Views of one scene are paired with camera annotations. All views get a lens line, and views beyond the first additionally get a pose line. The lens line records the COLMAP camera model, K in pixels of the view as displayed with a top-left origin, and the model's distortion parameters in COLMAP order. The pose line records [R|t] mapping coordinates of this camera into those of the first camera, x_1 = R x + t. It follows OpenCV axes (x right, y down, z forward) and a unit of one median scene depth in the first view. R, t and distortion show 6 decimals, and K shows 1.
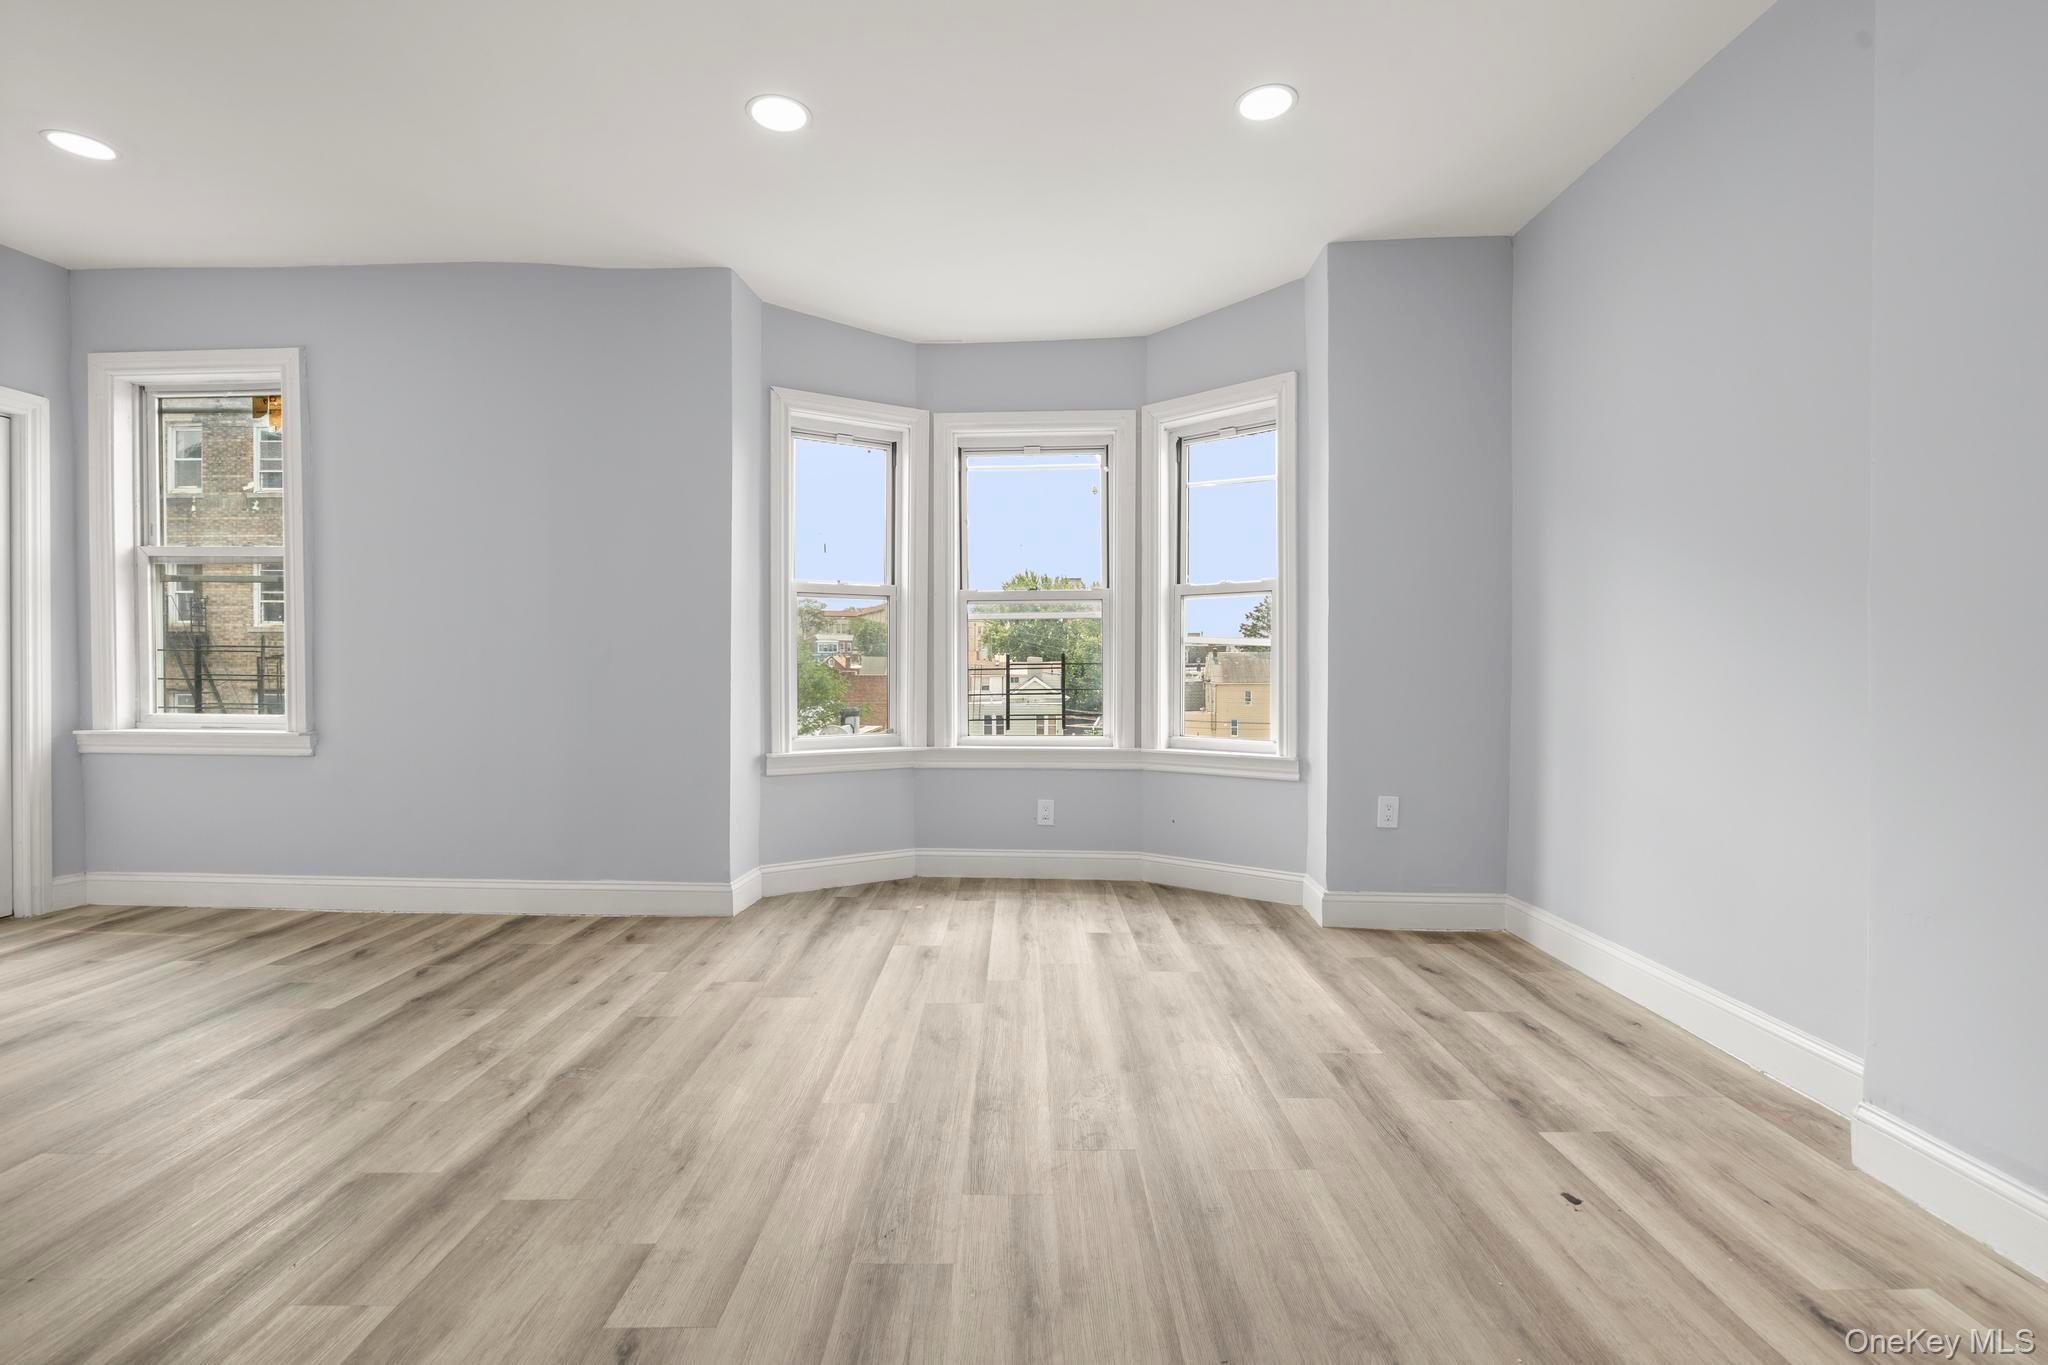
lens RADIAL K [[916.8, 0, 1020.9], [0, 916.8, 685.4], [0, 0, 1]] dist [-0.007945, 0.004409]
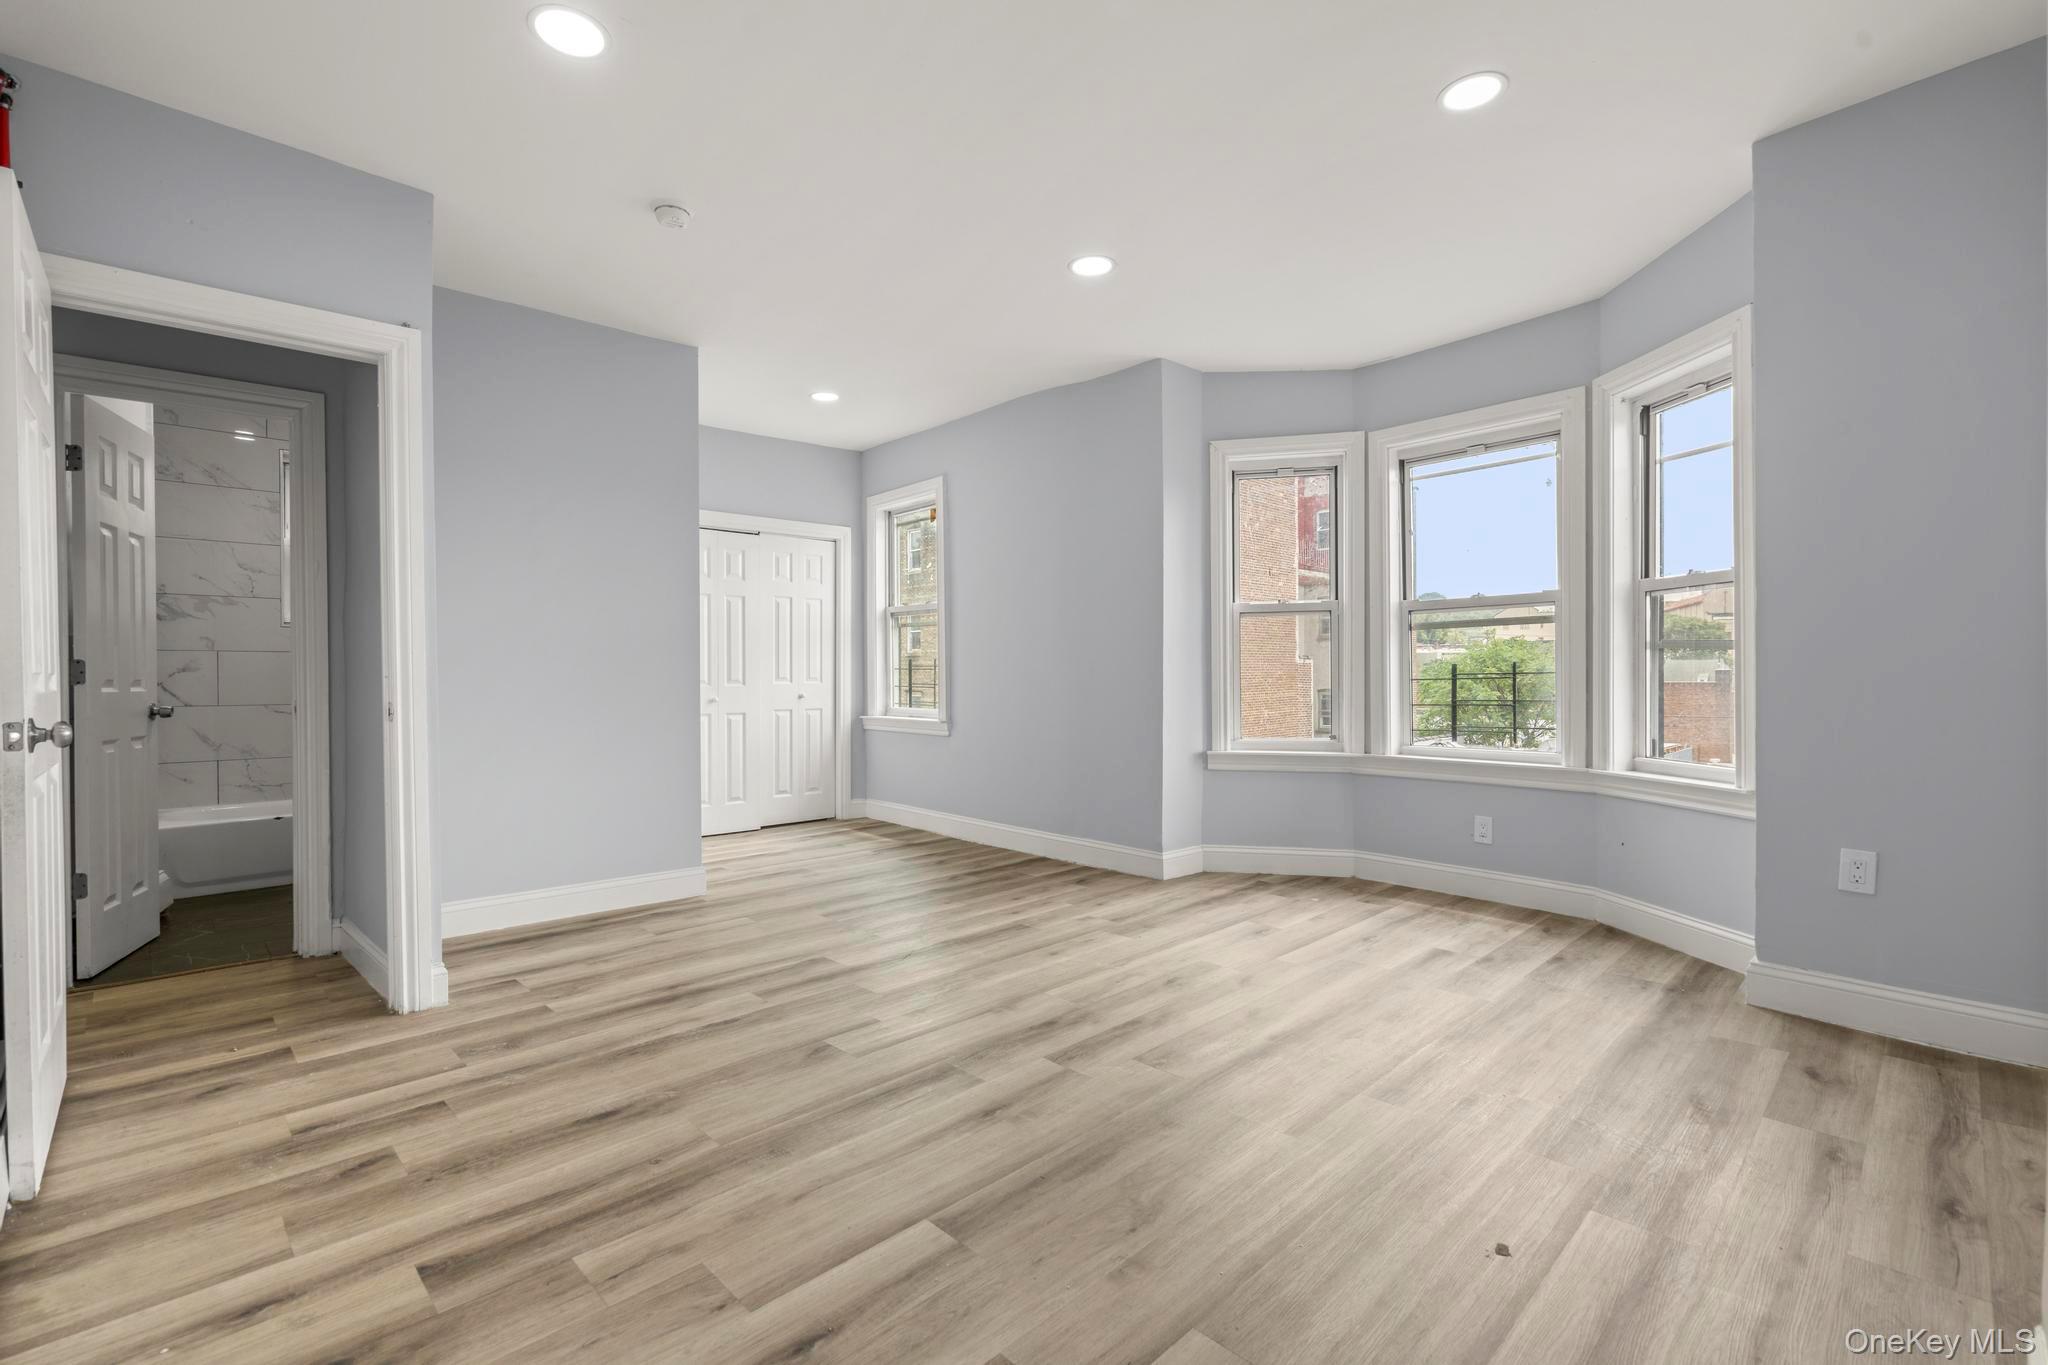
lens RADIAL K [[916.8, 0, 1020.9], [0, 916.8, 685.4], [0, 0, 1]] dist [-0.007945, 0.004409]
pose [[0.701440, 0.002331, -0.712724, 0.413024], [-0.008340, 0.999953, -0.004937, -0.002465], [0.712679, 0.009407, 0.701427, -0.005225]]
